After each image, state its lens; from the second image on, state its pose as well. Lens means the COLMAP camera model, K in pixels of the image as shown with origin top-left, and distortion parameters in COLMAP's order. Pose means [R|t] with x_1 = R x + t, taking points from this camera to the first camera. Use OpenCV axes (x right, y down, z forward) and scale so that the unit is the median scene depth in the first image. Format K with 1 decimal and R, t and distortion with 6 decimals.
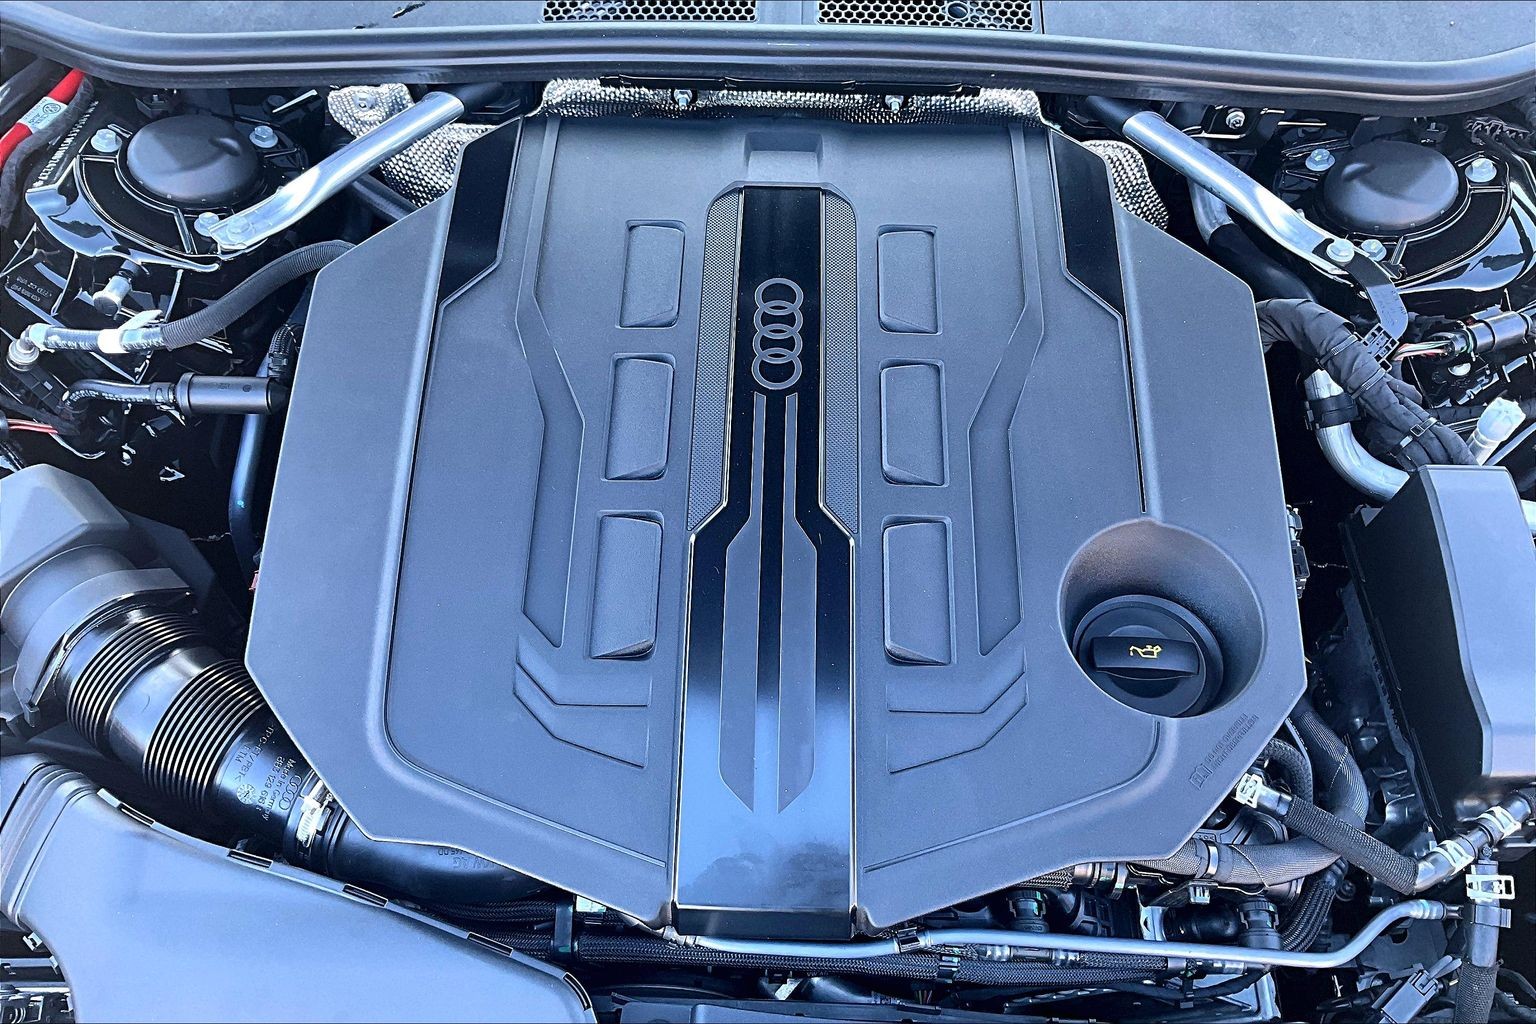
lens RADIAL K [[1295.7, 0, 768.0], [0, 1295.7, 512.0], [0, 0, 1]] dist [0.087097, -0.182187]
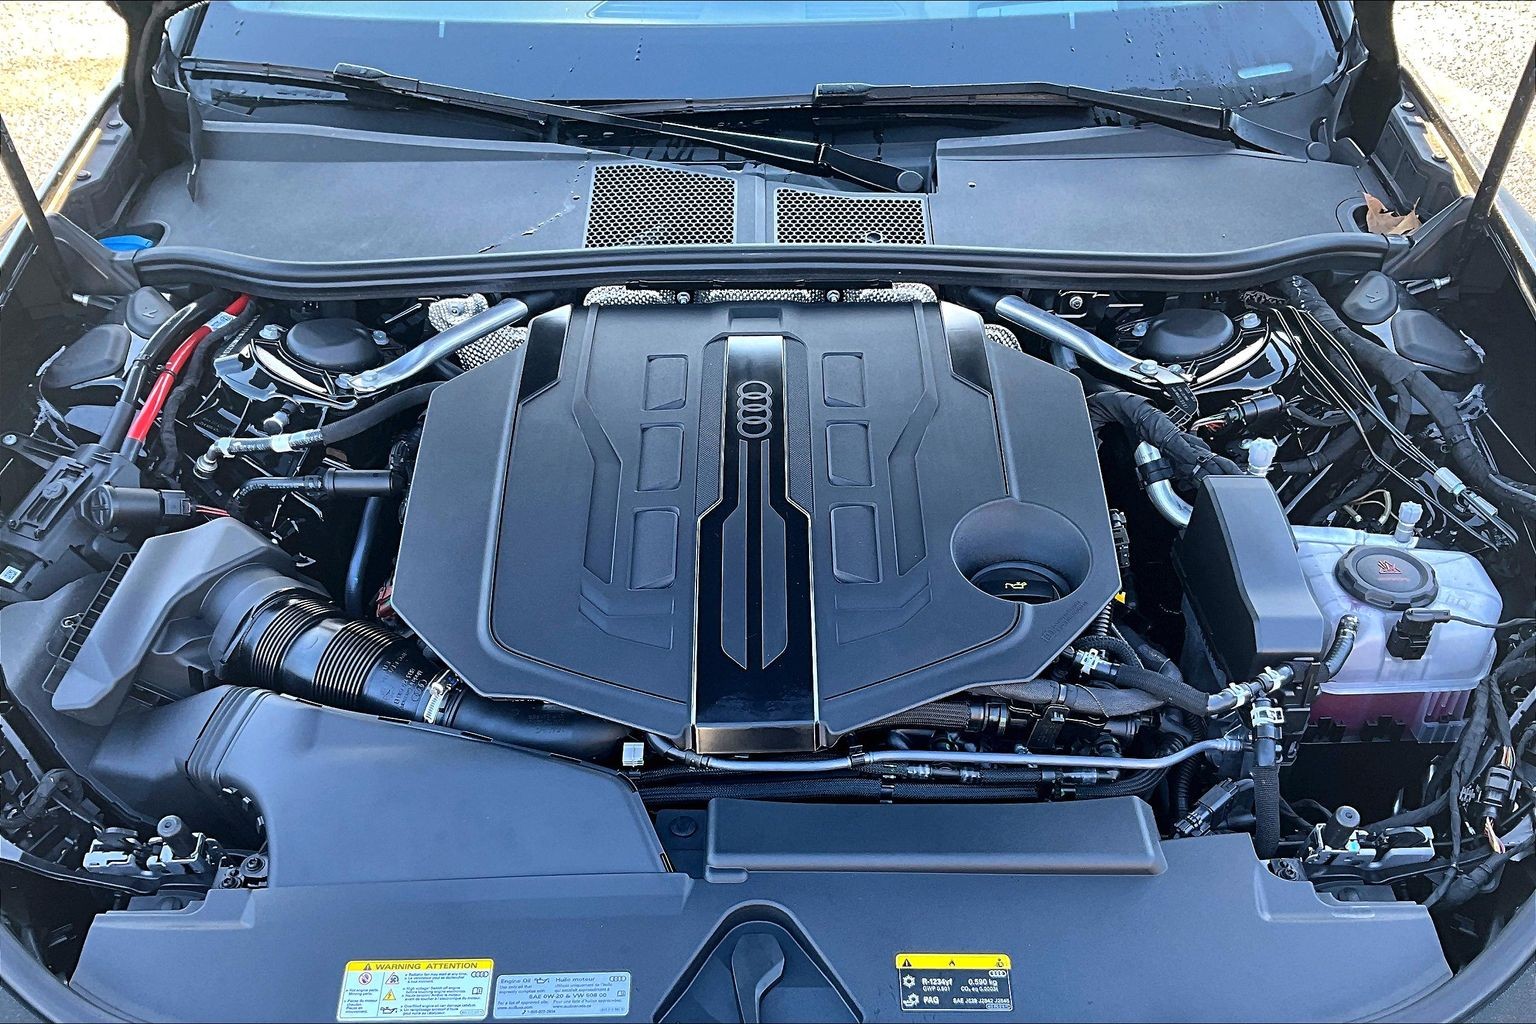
lens RADIAL K [[1295.7, 0, 768.0], [0, 1295.7, 512.0], [0, 0, 1]] dist [0.087097, -0.182187]
pose [[0.999441, -0.029960, 0.014824, -0.002037], [0.032922, 0.959028, -0.281392, 0.346830], [-0.005786, 0.281723, 0.959478, -0.322860]]
